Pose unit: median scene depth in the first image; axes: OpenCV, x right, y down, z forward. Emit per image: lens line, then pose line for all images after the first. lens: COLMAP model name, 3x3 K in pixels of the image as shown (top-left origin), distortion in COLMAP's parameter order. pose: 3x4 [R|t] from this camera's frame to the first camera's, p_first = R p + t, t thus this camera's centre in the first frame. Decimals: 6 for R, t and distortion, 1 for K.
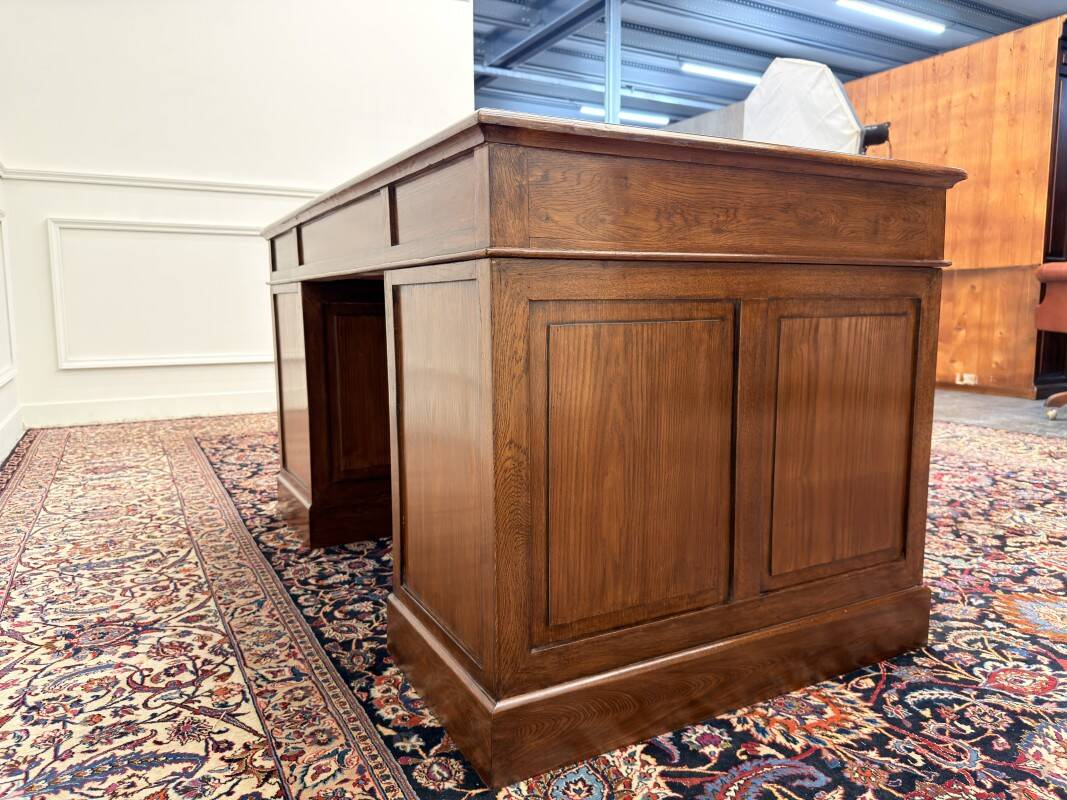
lens RADIAL K [[763.7, 0, 531.3], [0, 763.7, 404.0], [0, 0, 1]] dist [-0.007026, 0.000122]
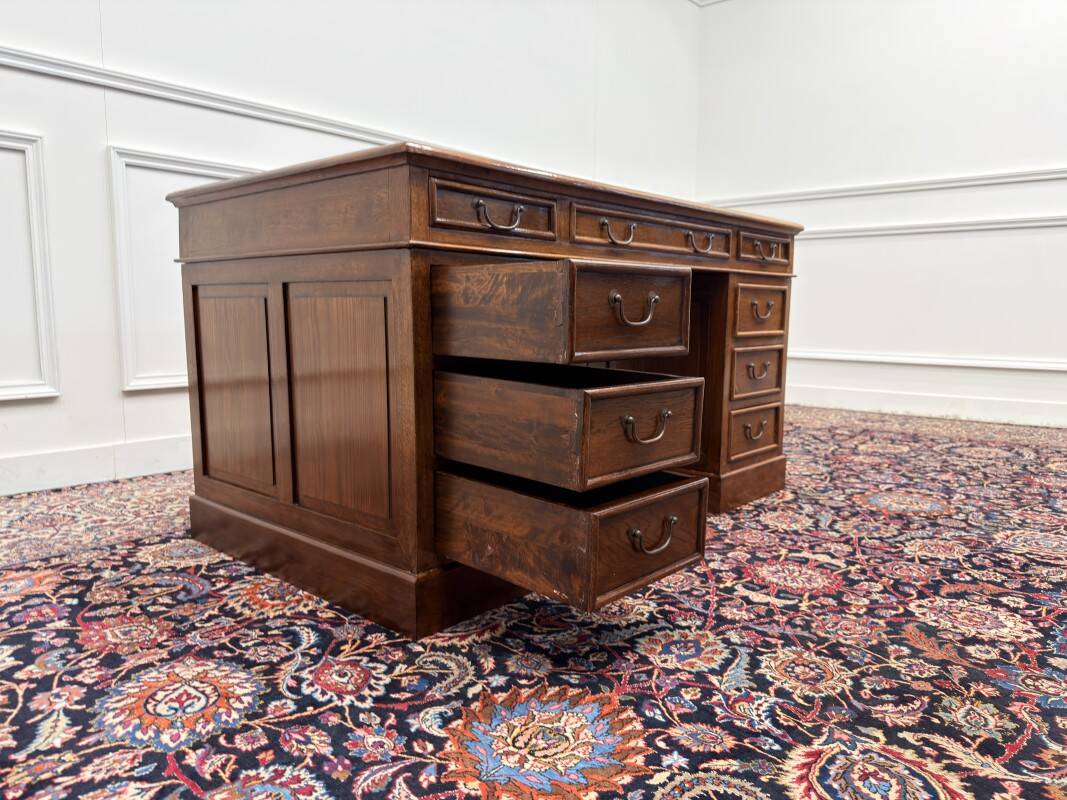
lens RADIAL K [[758.4, 0, 526.9], [0, 758.4, 392.8], [0, 0, 1]] dist [0.015157, -0.023631]
pose [[0.341273, 0.112234, -0.933240, 1.491119], [-0.134499, 0.988460, 0.069691, -0.080594], [0.930292, 0.101736, 0.352430, 0.798976]]
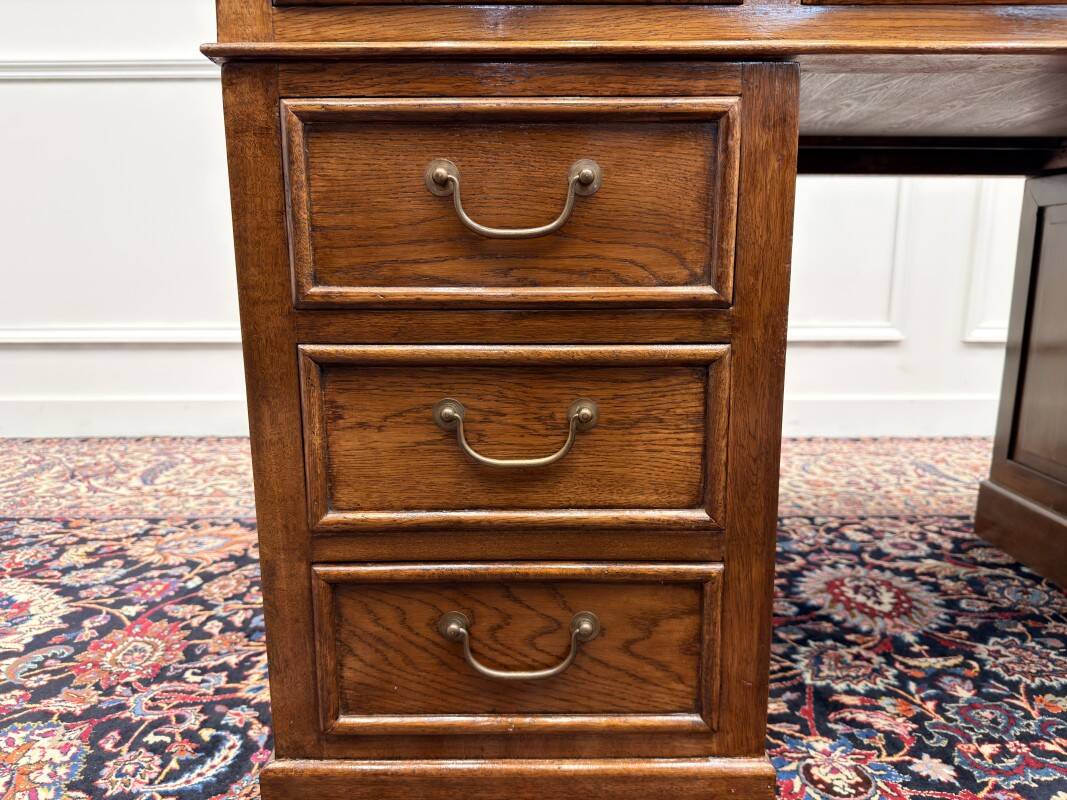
lens RADIAL K [[763.7, 0, 531.3], [0, 763.7, 404.0], [0, 0, 1]] dist [-0.007026, 0.000122]
pose [[-0.476726, 0.171360, -0.862188, 0.843417], [-0.110331, 0.961396, 0.252082, -0.119633], [0.872101, 0.215300, -0.439416, 1.353803]]
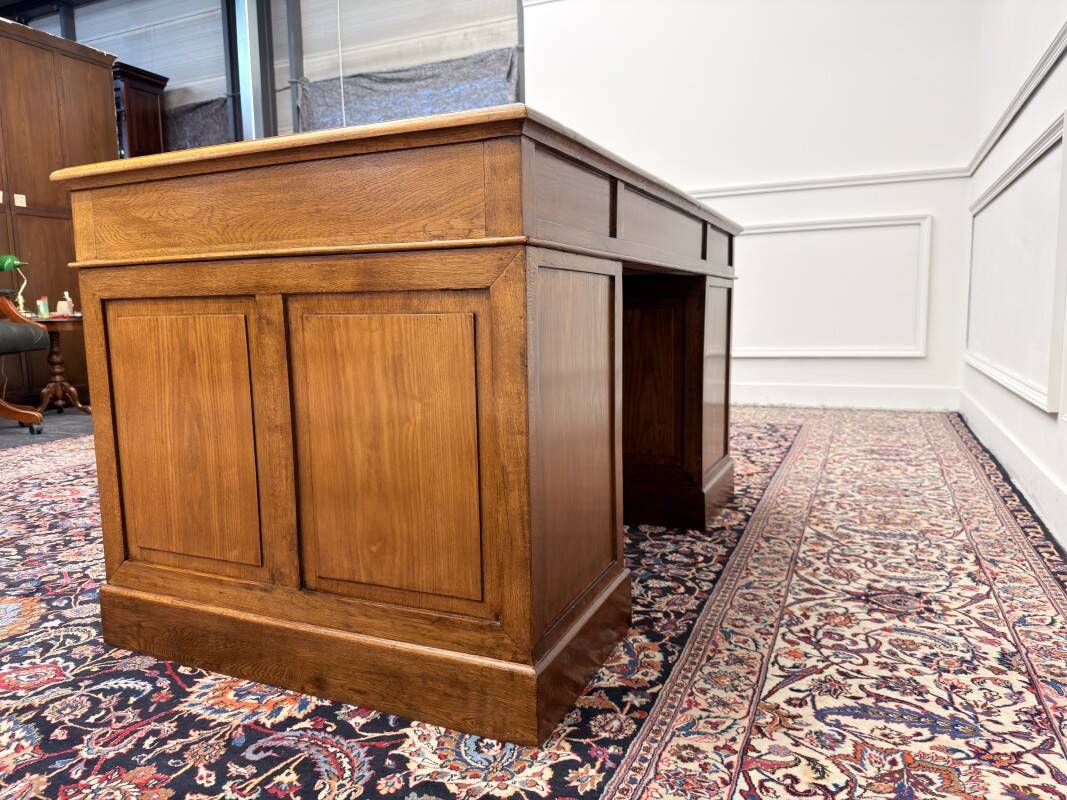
lens RADIAL K [[763.7, 0, 531.3], [0, 763.7, 404.0], [0, 0, 1]] dist [-0.007026, 0.000122]
pose [[-0.607303, -0.078103, 0.790622, -1.175629], [0.127554, 0.972661, 0.194065, -0.255527], [-0.784163, 0.218704, -0.580738, 2.147980]]
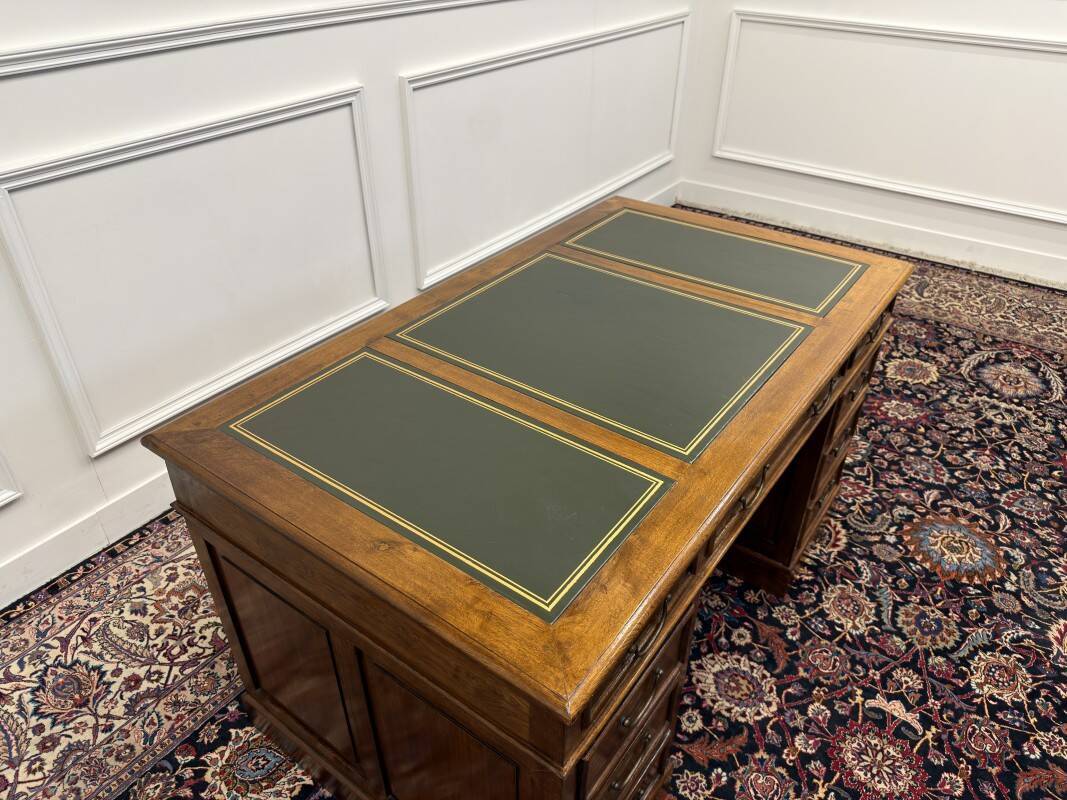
lens RADIAL K [[763.7, 0, 531.3], [0, 763.7, 404.0], [0, 0, 1]] dist [-0.007026, 0.000122]
pose [[0.436088, 0.515579, -0.737567, 0.884978], [-0.129214, 0.846988, 0.515669, -0.864389], [0.890579, -0.129573, 0.435981, 0.670977]]
